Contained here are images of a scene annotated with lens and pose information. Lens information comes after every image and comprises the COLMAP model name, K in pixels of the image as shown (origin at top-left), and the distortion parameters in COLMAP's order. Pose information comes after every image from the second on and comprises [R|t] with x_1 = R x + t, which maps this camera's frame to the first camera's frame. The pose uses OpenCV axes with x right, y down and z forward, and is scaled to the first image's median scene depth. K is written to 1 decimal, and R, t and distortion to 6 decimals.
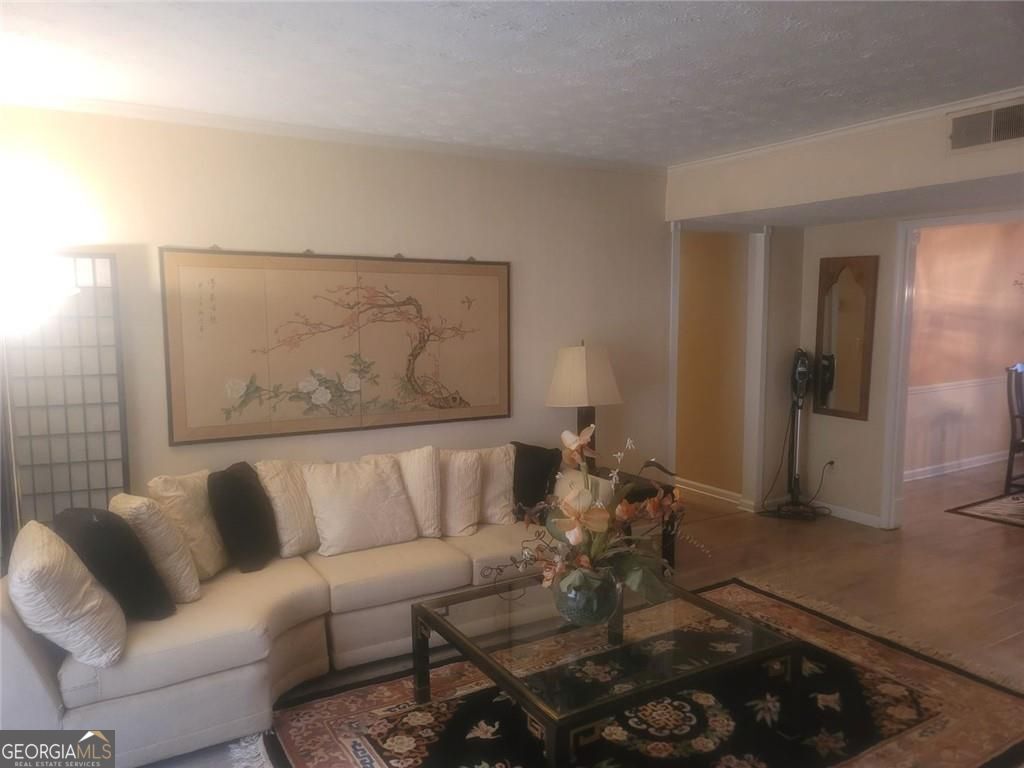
lens RADIAL K [[737.2, 0, 513.2], [0, 737.2, 387.6], [0, 0, 1]] dist [0.003906, 0.000612]
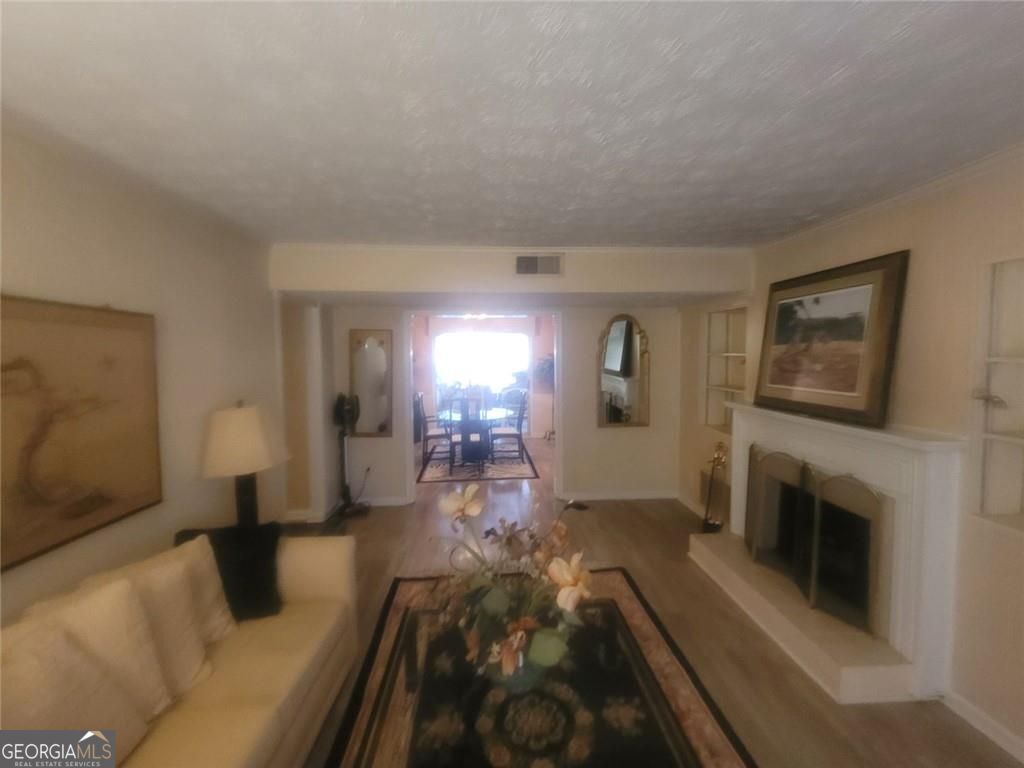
lens RADIAL K [[446.4, 0, 514.1], [0, 446.4, 373.9], [0, 0, 1]] dist [-0.002281, -0.000433]
pose [[0.455564, -0.030931, 0.889665, -0.282318], [0.094109, 0.995469, -0.013580, -0.061978], [-0.885215, 0.089912, 0.456411, 0.442983]]
